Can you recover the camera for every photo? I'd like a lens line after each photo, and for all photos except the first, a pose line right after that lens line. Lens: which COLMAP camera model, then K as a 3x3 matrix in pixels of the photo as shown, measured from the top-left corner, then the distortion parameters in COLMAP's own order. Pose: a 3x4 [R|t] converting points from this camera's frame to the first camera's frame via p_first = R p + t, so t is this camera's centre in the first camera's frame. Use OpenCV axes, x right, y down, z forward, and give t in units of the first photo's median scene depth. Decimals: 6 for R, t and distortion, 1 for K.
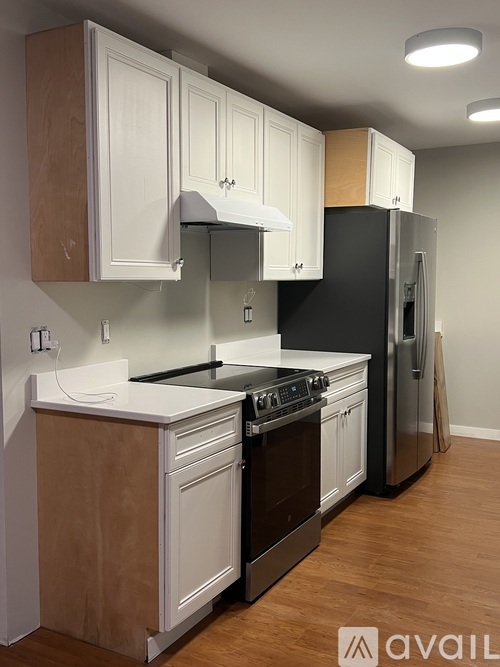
lens RADIAL K [[691.9, 0, 249.4], [0, 691.9, 334.8], [0, 0, 1]] dist [0.018757, 0.000000]
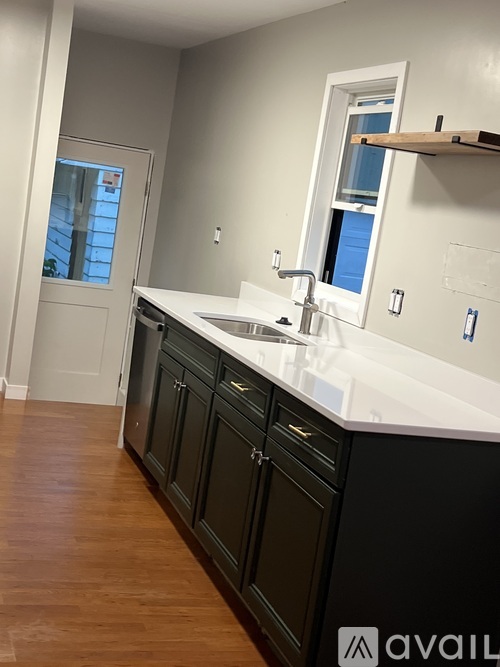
lens RADIAL K [[1004.9, 0, 248.9], [0, 1004.9, 334.3], [0, 0, 1]] dist [-0.018797, 0.000000]
pose [[0.667413, -0.003765, 0.744679, -0.470867], [-0.083665, 0.993277, 0.080005, -0.032637], [-0.739973, -0.115700, 0.662611, 0.128572]]
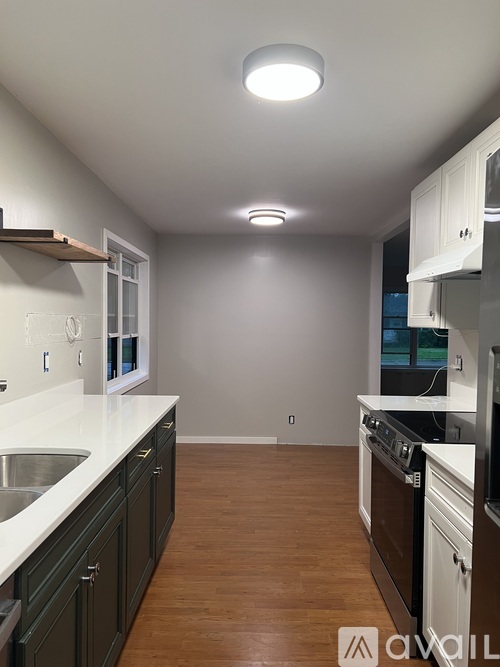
lens RADIAL K [[503.7, 0, 249.3], [0, 503.7, 331.8], [0, 0, 1]] dist [0.053855, -0.047288]
pose [[-0.883349, -0.013738, -0.468514, 0.668305], [-0.070673, 0.992046, 0.104159, -0.149565], [0.463357, 0.125120, -0.877294, 1.683745]]
